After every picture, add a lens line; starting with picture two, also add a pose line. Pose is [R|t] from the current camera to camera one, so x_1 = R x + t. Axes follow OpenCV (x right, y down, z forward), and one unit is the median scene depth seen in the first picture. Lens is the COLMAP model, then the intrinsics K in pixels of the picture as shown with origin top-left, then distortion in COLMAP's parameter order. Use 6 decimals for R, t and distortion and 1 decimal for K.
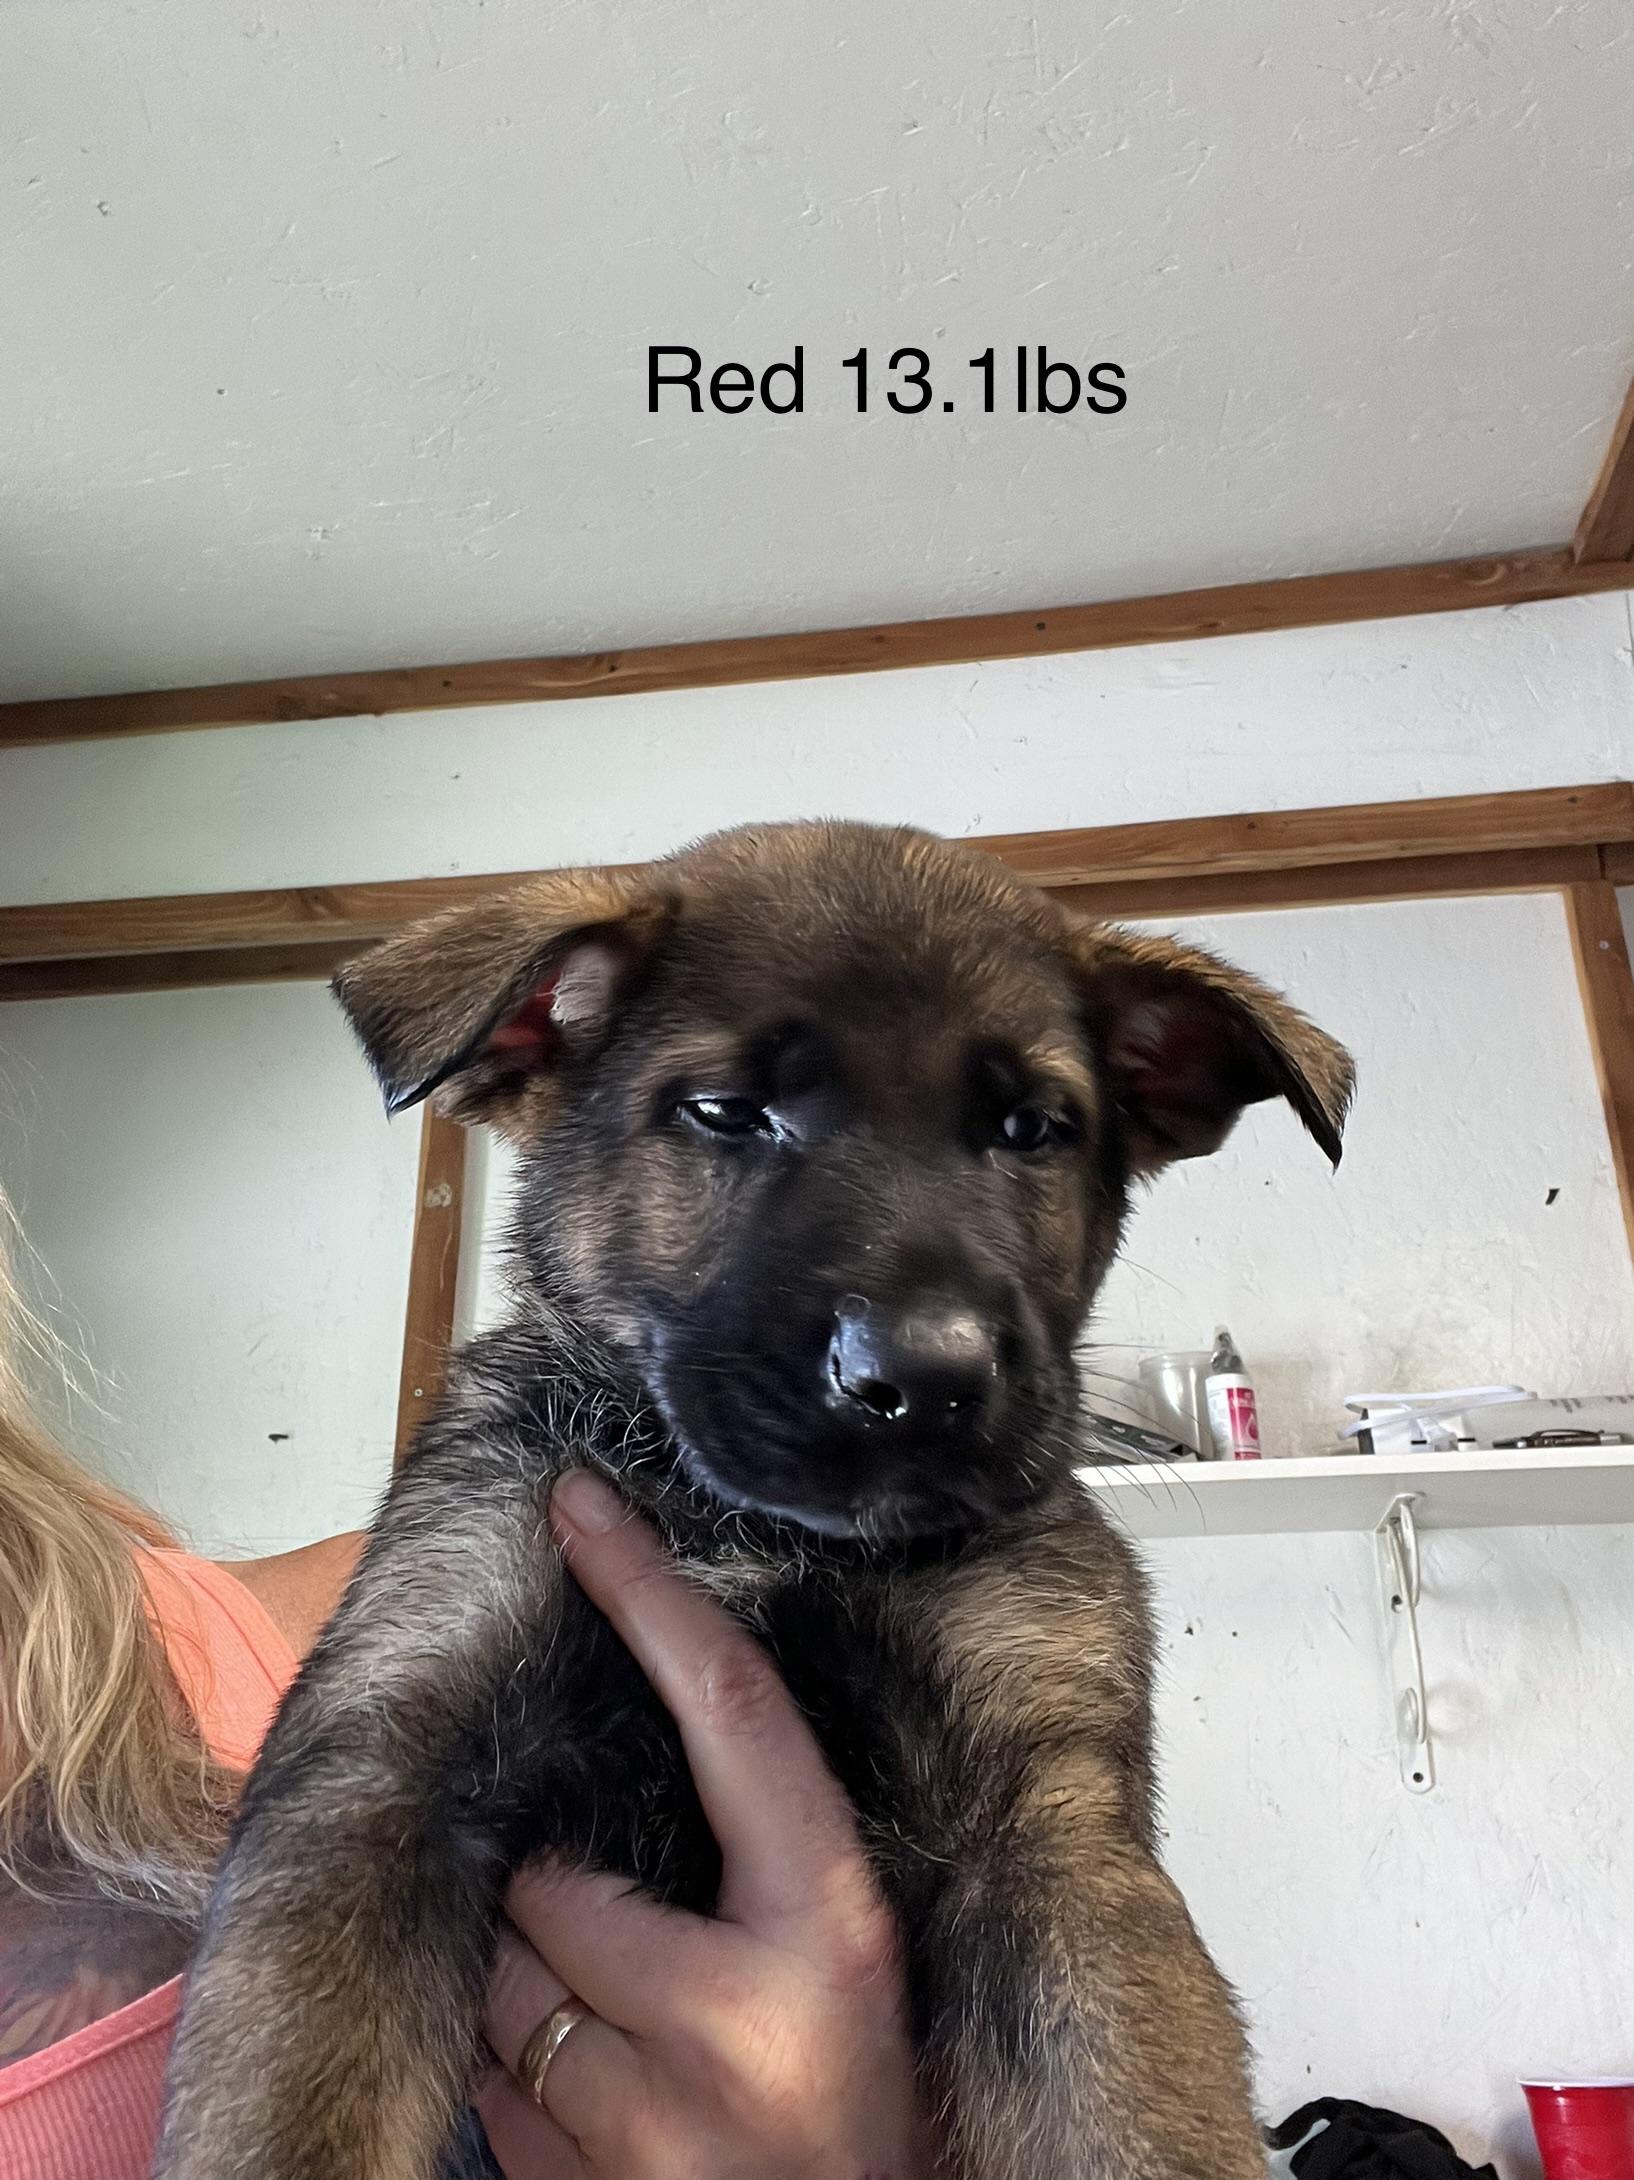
lens RADIAL K [[1897.2, 0, 808.7], [0, 1897.2, 1061.6], [0, 0, 1]] dist [0.063378, -0.042323]
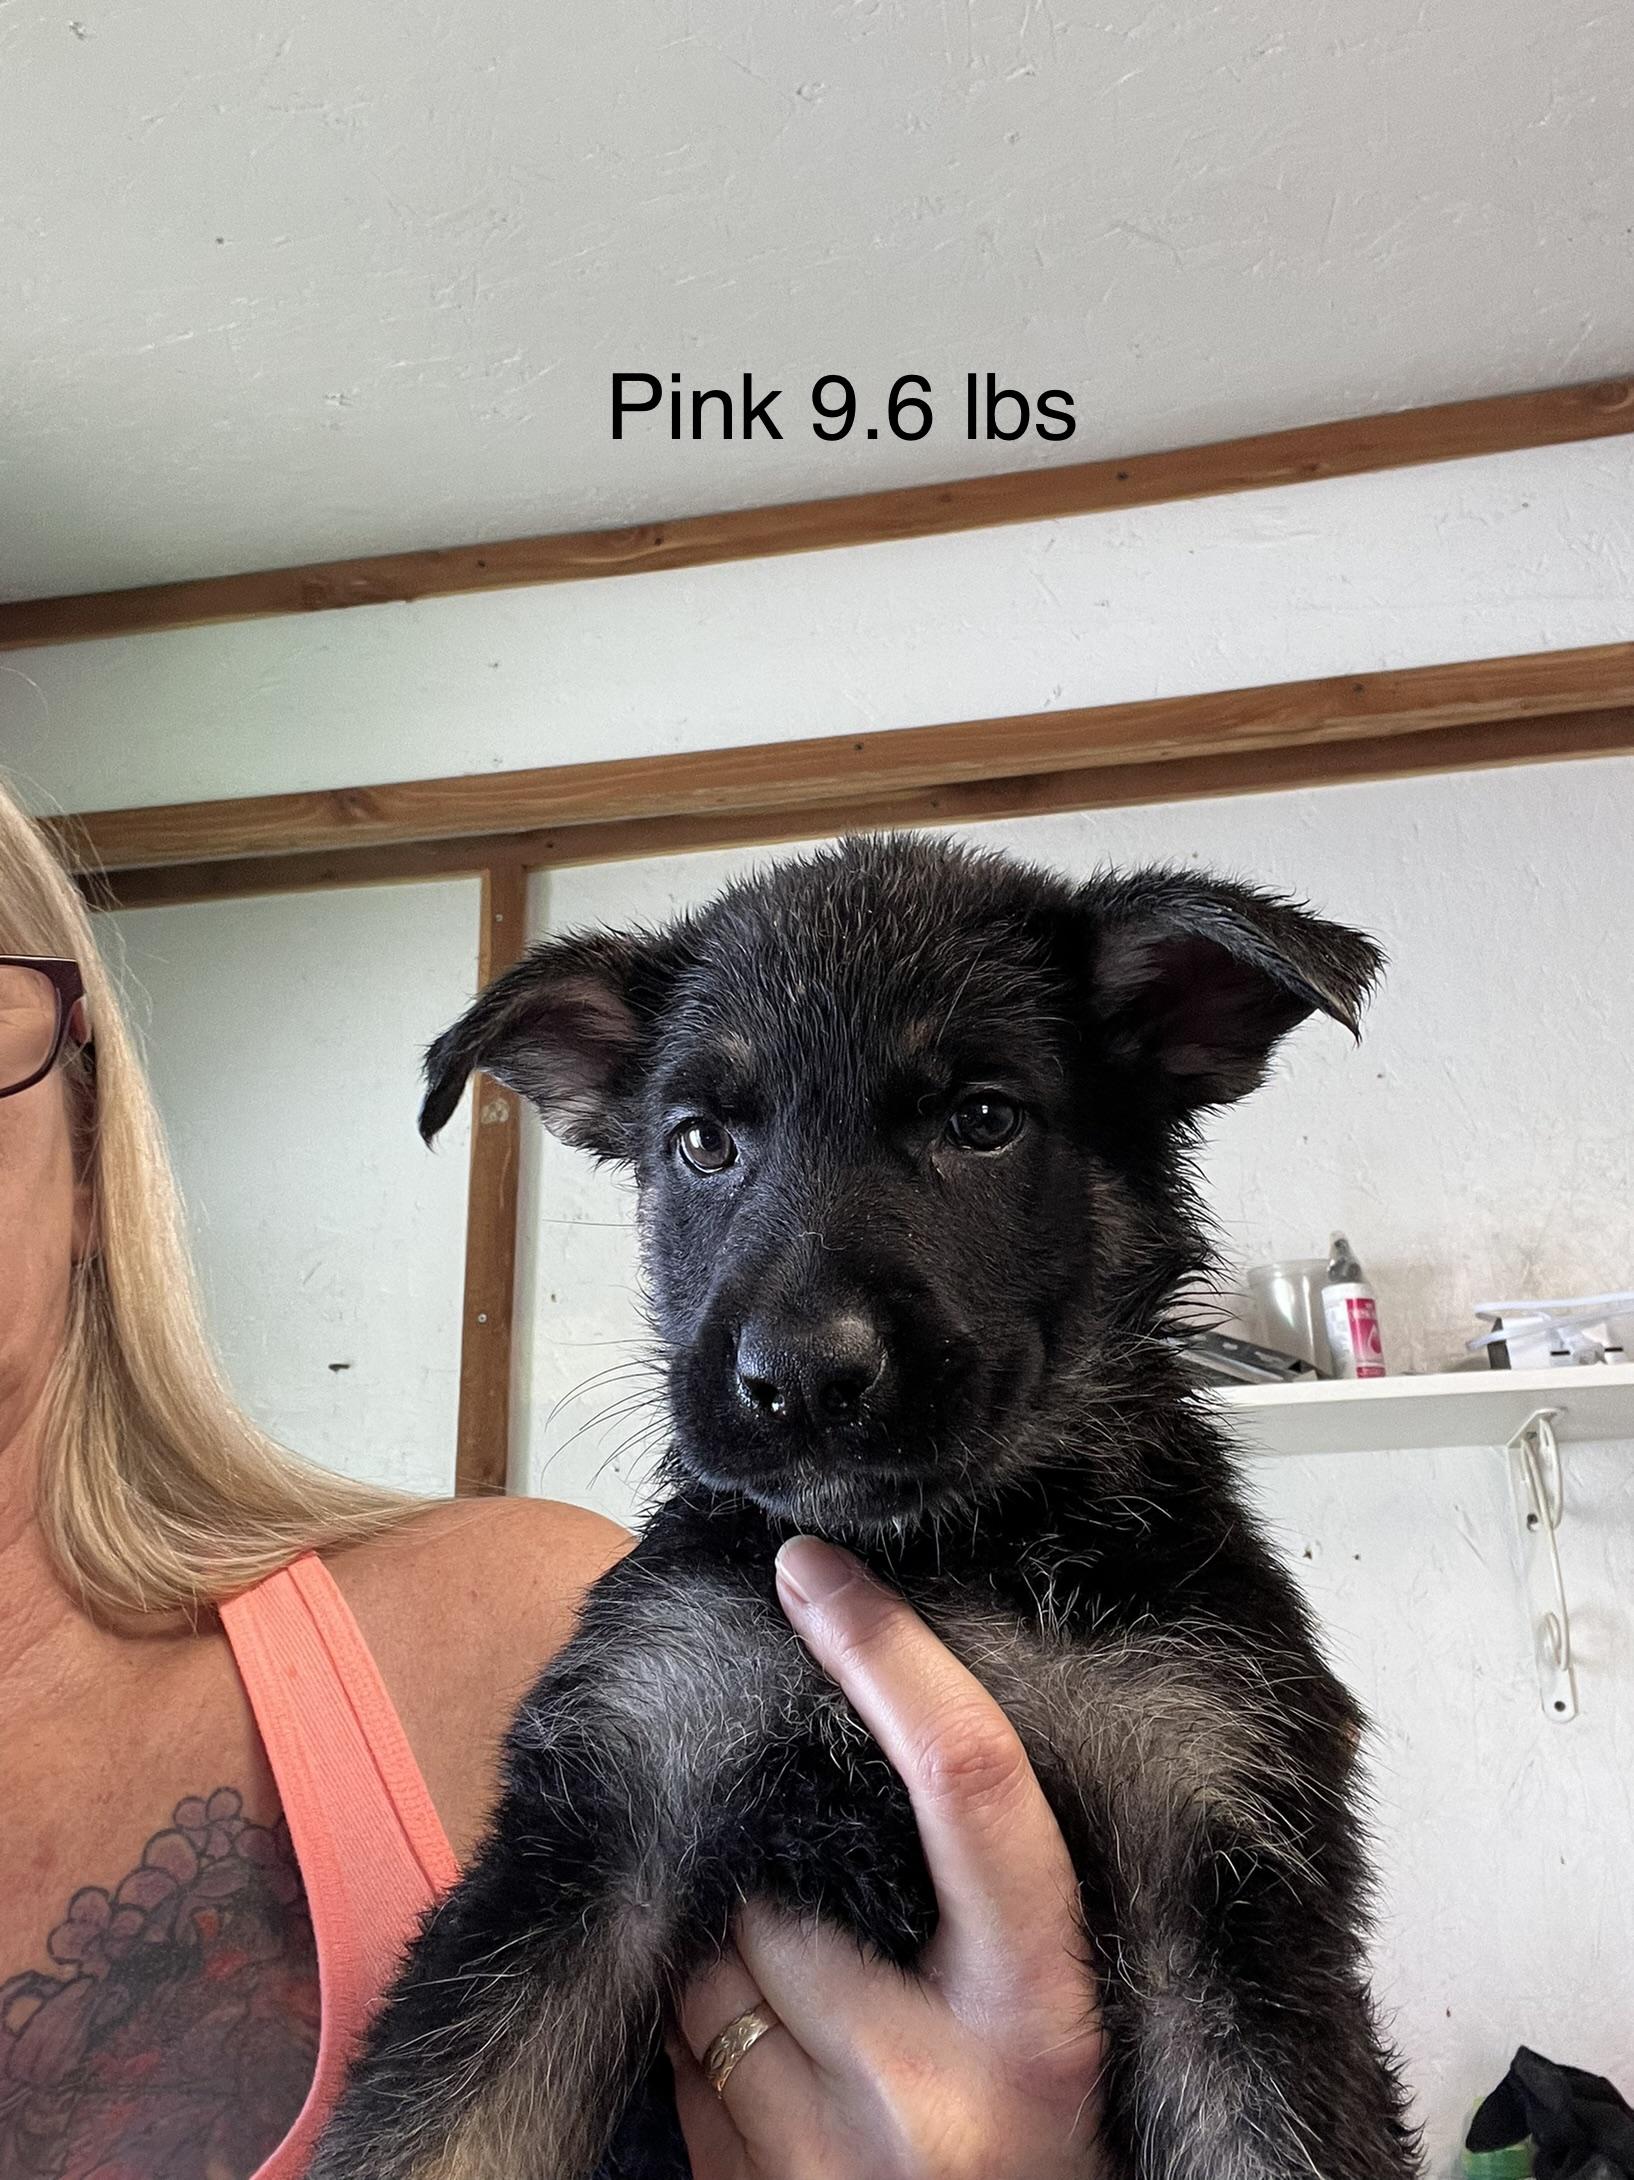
lens RADIAL K [[1879.6, 0, 817.5], [0, 1879.6, 1060.9], [0, 0, 1]] dist [0.061245, -0.018317]
pose [[0.999336, -0.028035, -0.023266, -0.012839], [0.029340, 0.997896, 0.057819, -0.005115], [0.021596, -0.058463, 0.998056, 0.077156]]
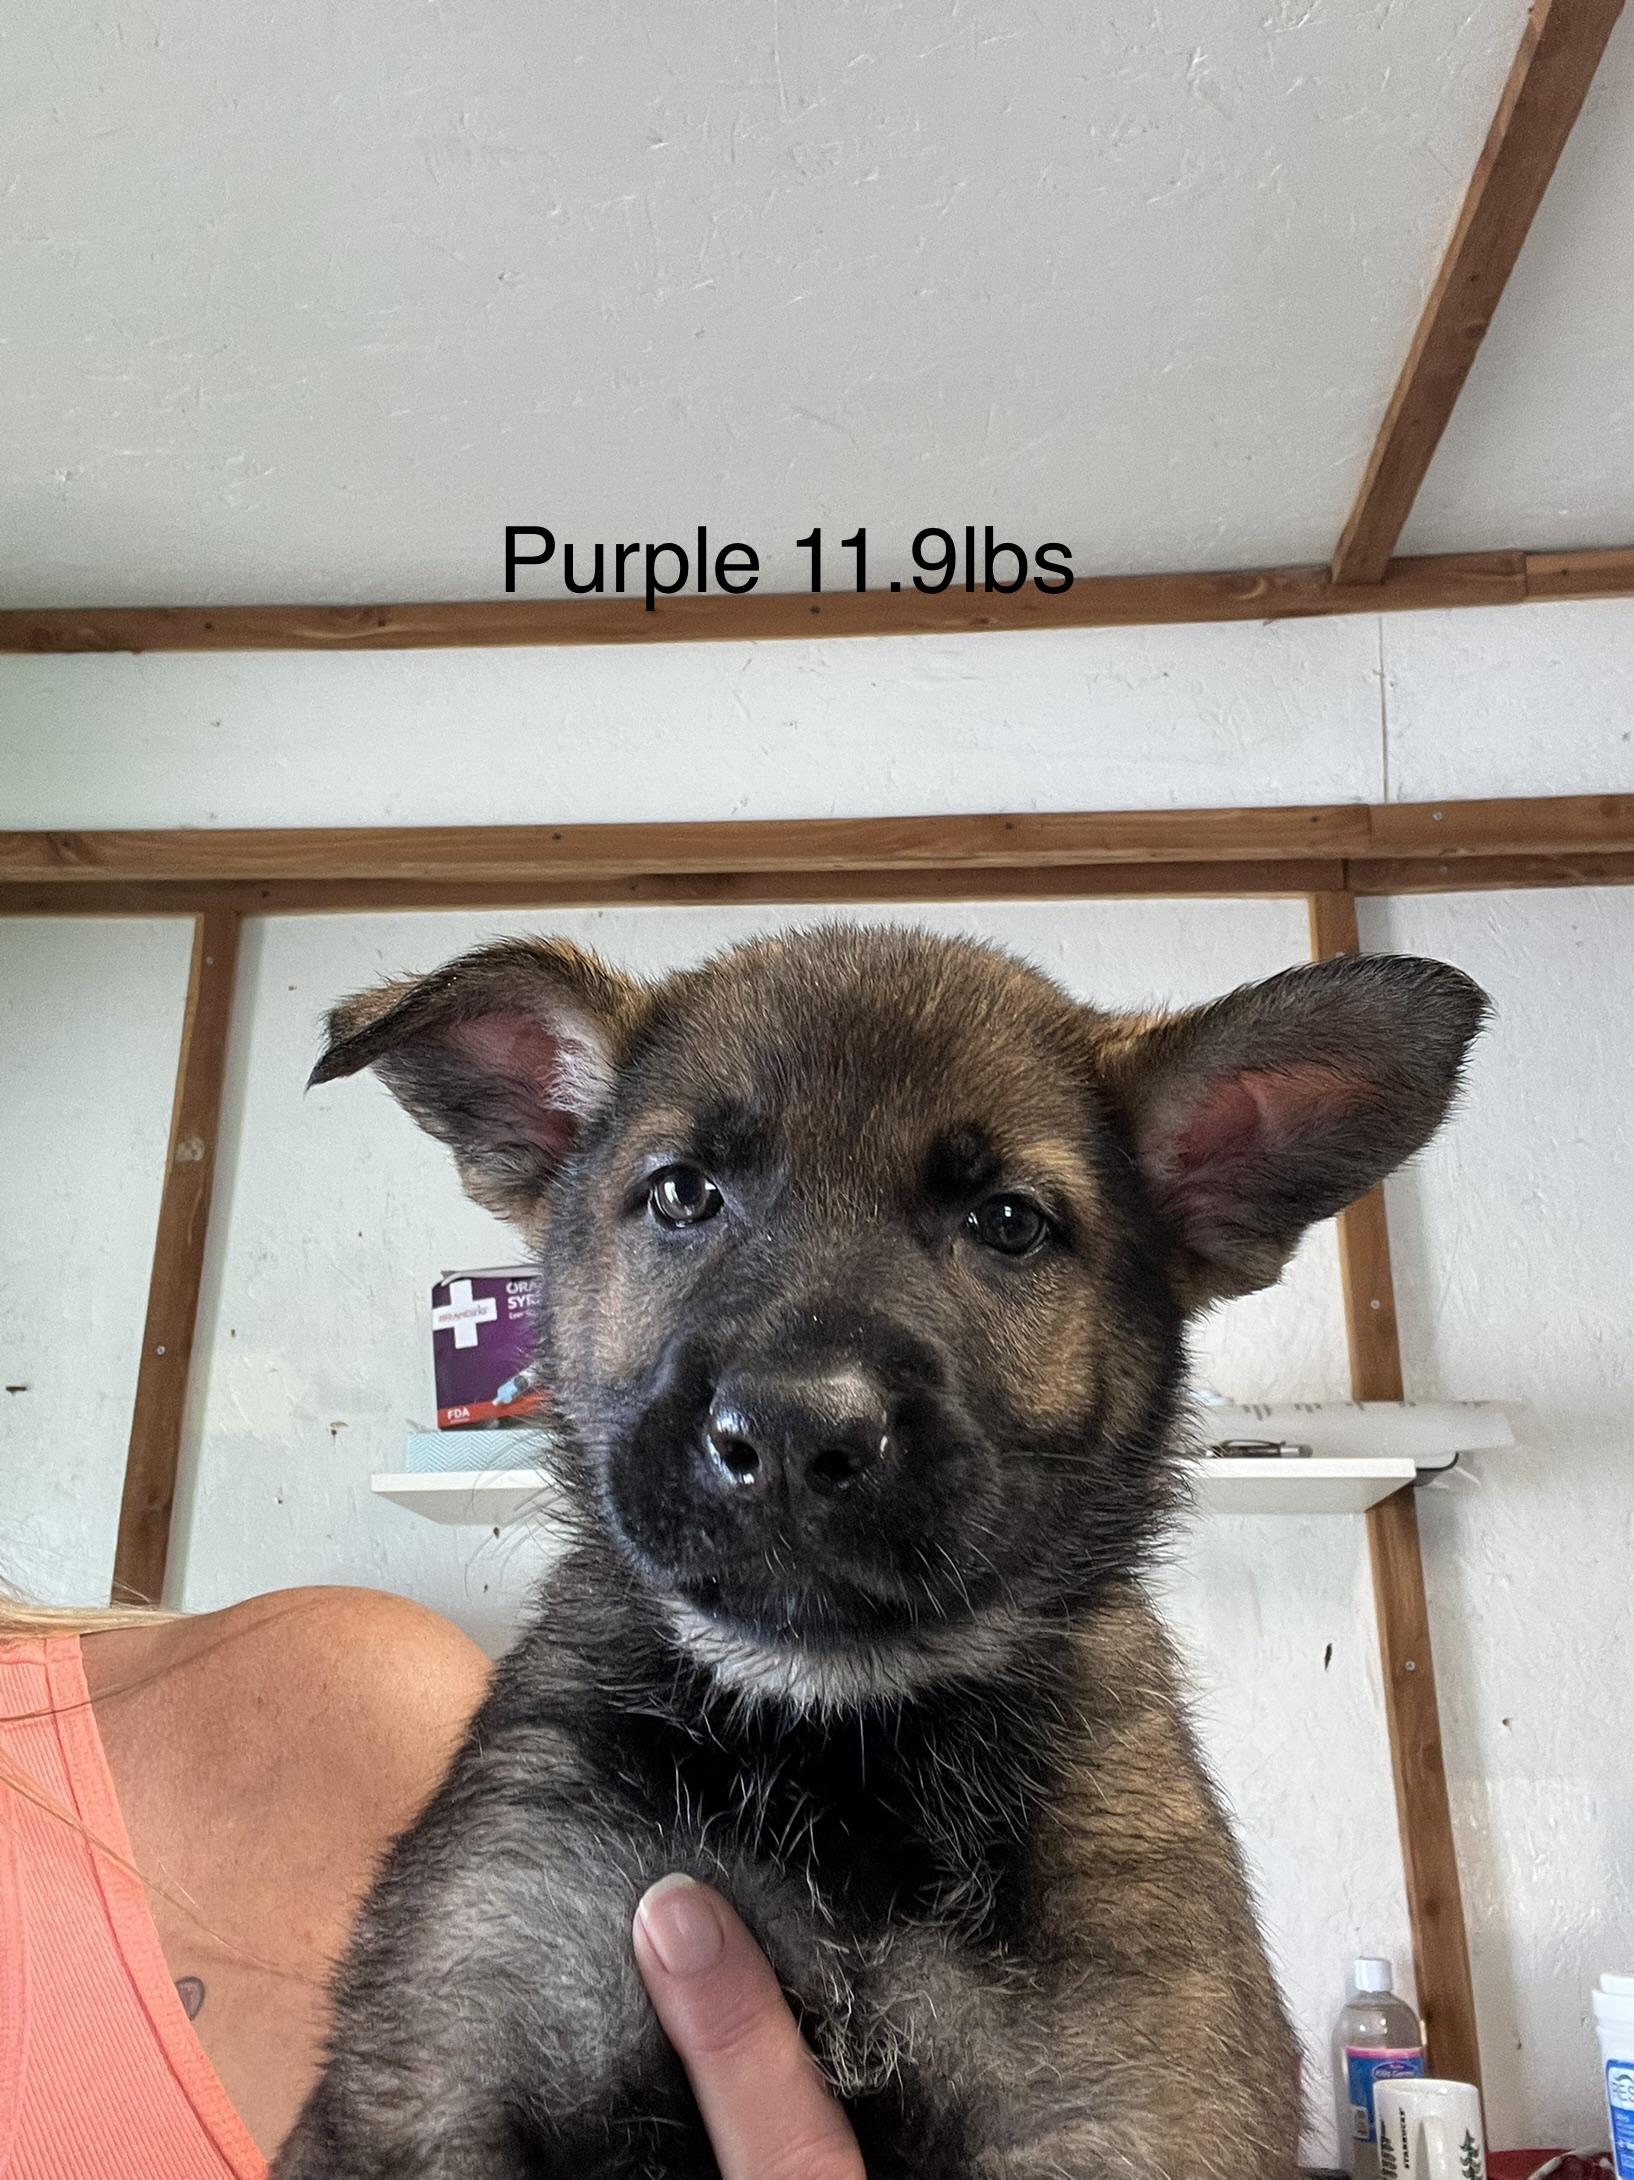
lens RADIAL K [[1897.2, 0, 808.7], [0, 1897.2, 1061.6], [0, 0, 1]] dist [0.063378, -0.042323]
pose [[0.996064, 0.037798, 0.080174, 0.051689], [-0.043285, 0.996757, 0.067836, -0.065801], [-0.077350, -0.071039, 0.994470, -0.009318]]
